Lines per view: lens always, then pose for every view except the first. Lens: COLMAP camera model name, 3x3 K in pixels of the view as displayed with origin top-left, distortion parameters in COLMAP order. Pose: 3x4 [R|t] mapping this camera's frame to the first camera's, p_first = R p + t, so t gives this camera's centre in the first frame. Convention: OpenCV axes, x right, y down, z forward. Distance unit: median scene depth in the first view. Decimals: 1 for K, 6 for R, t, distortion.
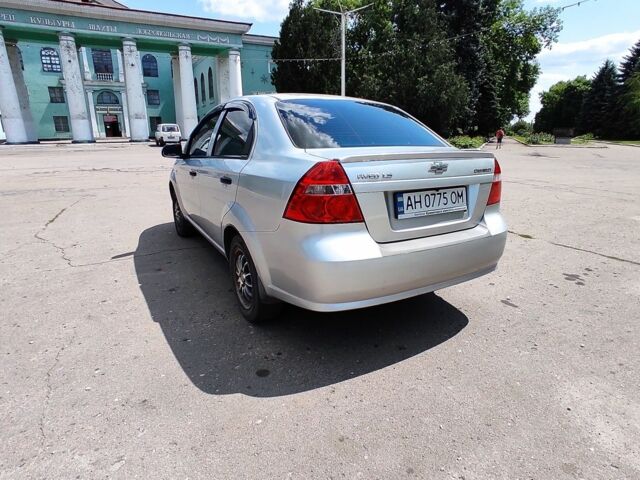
lens RADIAL K [[393.7, 0, 322.2], [0, 393.7, 244.0], [0, 0, 1]] dist [-0.031765, 0.011286]
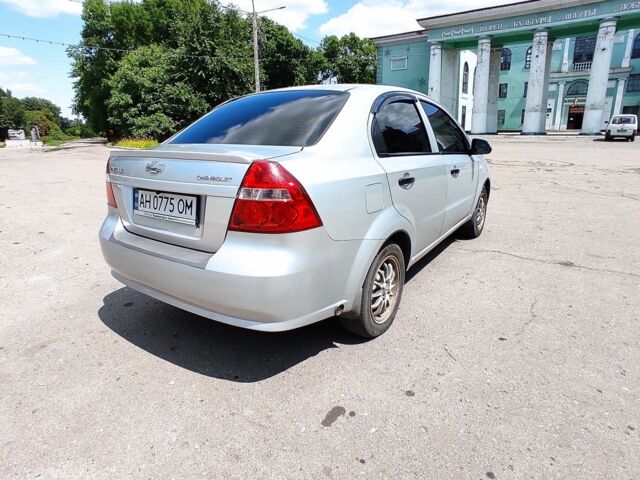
lens RADIAL K [[381.7, 0, 321.3], [0, 381.7, 241.4], [0, 0, 1]] dist [-0.028506, 0.011883]
pose [[0.424062, 0.250478, -0.870306, 0.112014], [-0.232406, 0.958908, 0.162737, -0.023423], [0.875305, 0.133254, 0.464849, 0.084602]]
